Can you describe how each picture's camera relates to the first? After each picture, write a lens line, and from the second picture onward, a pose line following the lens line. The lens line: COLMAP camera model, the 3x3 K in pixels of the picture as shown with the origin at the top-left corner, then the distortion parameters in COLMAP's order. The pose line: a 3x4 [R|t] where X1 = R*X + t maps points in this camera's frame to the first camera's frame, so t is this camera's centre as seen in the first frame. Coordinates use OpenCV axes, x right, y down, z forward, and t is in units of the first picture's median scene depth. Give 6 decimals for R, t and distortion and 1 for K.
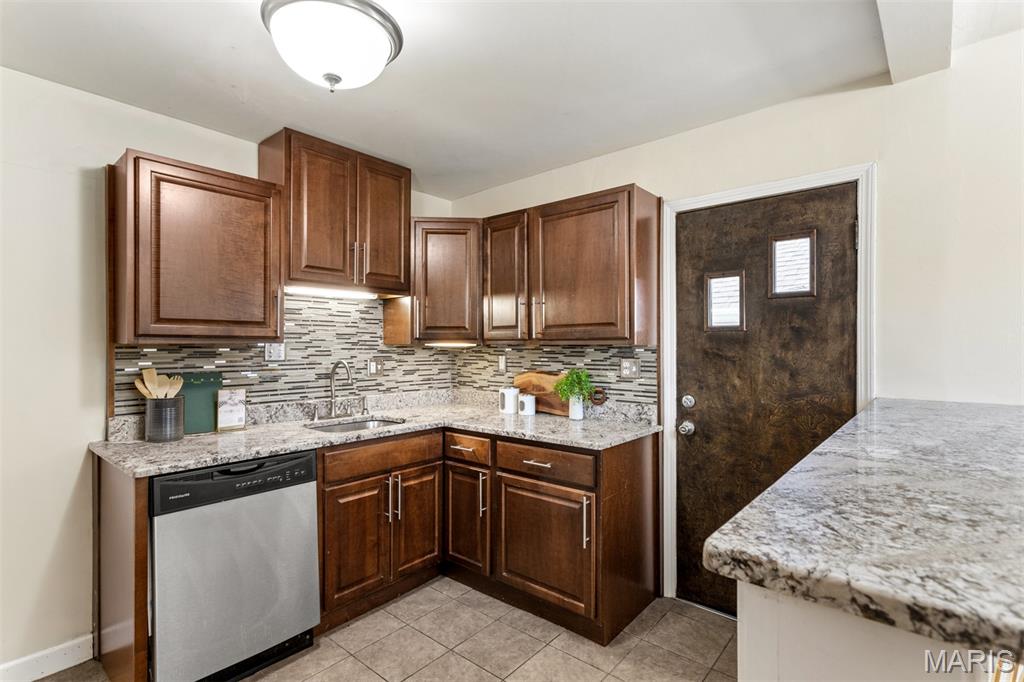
lens RADIAL K [[487.6, 0, 501.4], [0, 487.6, 343.3], [0, 0, 1]] dist [0.001476, 0.000345]
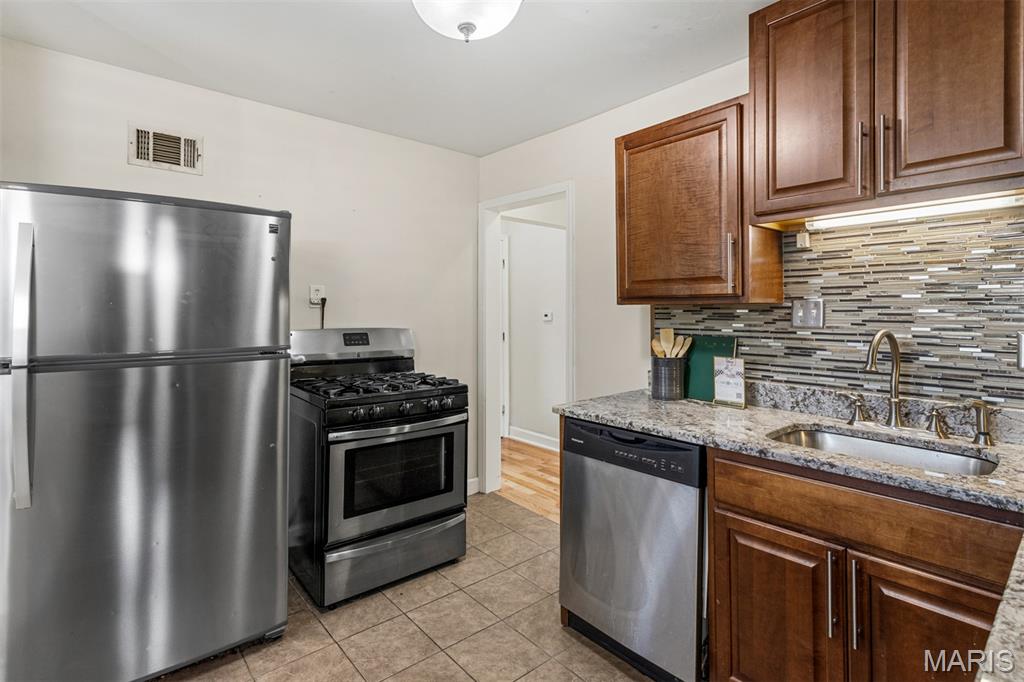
lens RADIAL K [[506.6, 0, 511.7], [0, 506.6, 308.0], [0, 0, 1]] dist [-0.000206, -0.000305]
pose [[-0.161070, -0.005660, -0.986927, 0.367270], [0.004853, 0.999967, -0.006526, 0.011255], [0.986931, -0.005841, -0.161037, 0.740727]]
